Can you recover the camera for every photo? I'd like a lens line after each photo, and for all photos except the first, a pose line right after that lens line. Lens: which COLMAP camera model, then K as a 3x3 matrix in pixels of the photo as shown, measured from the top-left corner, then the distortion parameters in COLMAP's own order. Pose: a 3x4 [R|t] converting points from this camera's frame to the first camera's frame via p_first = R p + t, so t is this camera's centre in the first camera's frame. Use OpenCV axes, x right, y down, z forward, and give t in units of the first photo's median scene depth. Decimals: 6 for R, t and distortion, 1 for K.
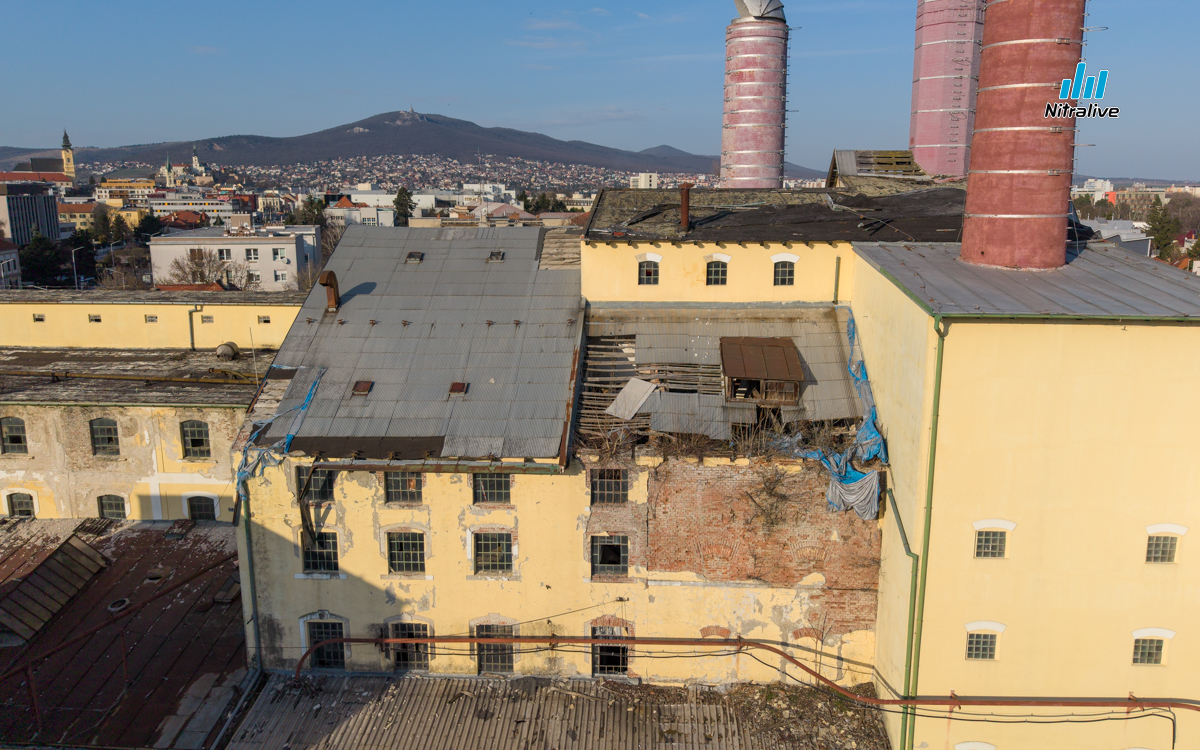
lens RADIAL K [[887.9, 0, 616.4], [0, 887.9, 369.5], [0, 0, 1]] dist [0.050004, -0.064426]
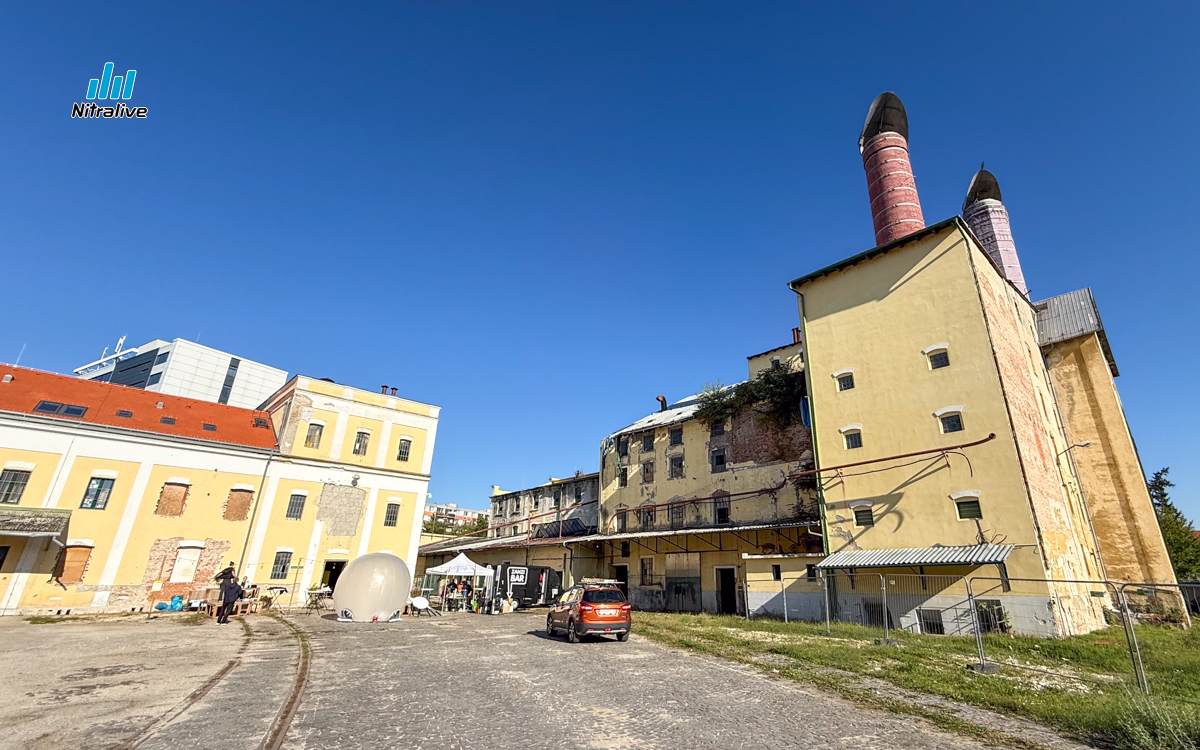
lens RADIAL K [[517.2, 0, 667.9], [0, 517.2, 379.1], [0, 0, 1]] dist [-0.005125, -0.001610]
pose [[0.770462, -0.232009, -0.593768, 0.569781], [-0.123650, 0.859343, -0.496226, 0.568526], [0.625379, 0.455743, 0.633403, 0.057795]]
